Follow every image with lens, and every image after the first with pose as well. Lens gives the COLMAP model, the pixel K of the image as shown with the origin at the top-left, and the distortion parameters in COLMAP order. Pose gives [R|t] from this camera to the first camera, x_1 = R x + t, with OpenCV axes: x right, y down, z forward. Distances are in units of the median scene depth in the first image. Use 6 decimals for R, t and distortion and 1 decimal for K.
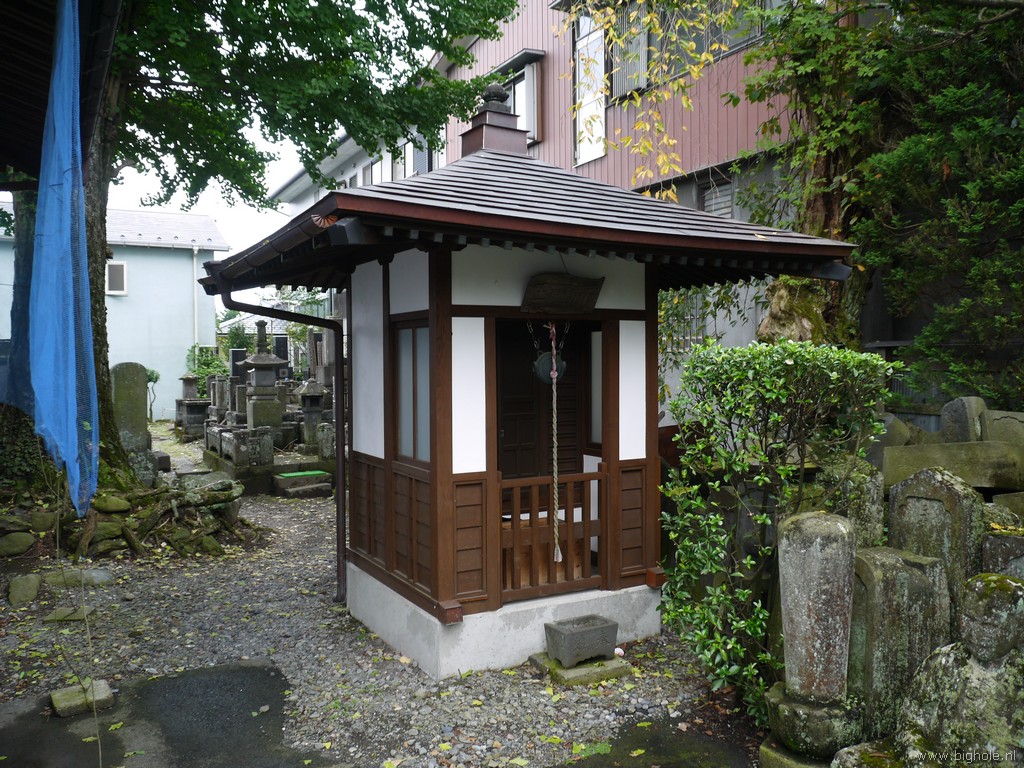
lens RADIAL K [[846.0, 0, 512.0], [0, 846.0, 384.0], [0, 0, 1]] dist [-0.013553, -0.004566]
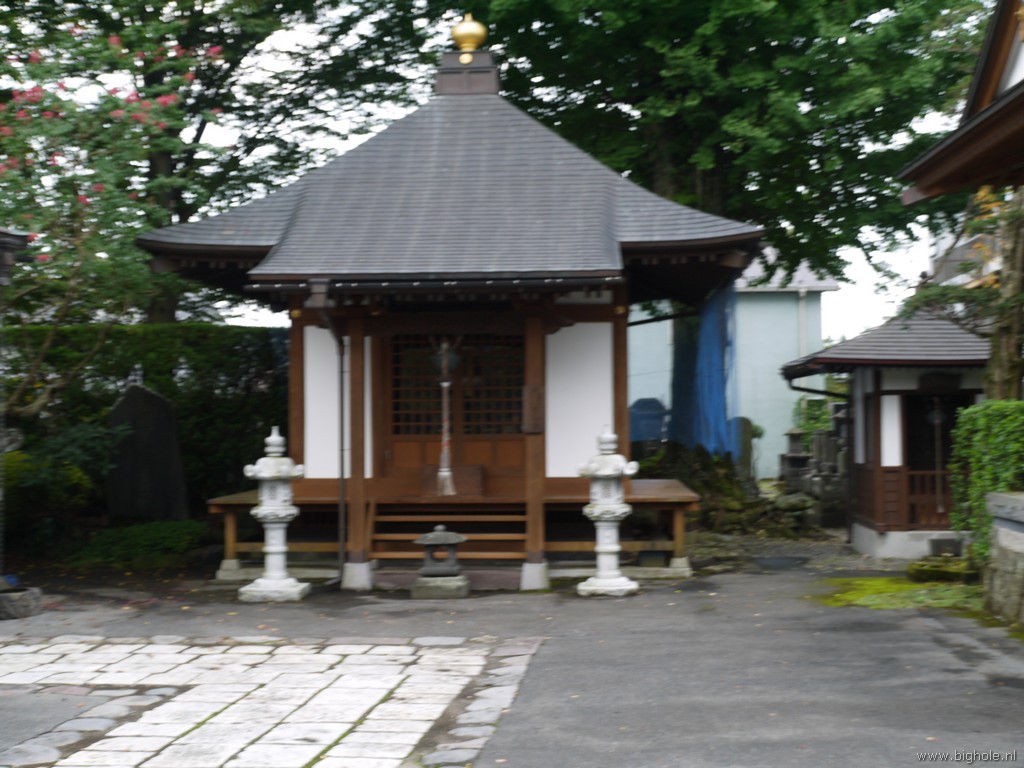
lens RADIAL K [[1491.4, 0, 512.0], [0, 1491.4, 384.0], [0, 0, 1]] dist [0.006692, -0.007523]
pose [[0.843573, -0.015415, -0.536794, 0.663384], [-0.009972, 0.998966, -0.044358, 0.040291], [0.536922, 0.042772, 0.842547, -1.542647]]
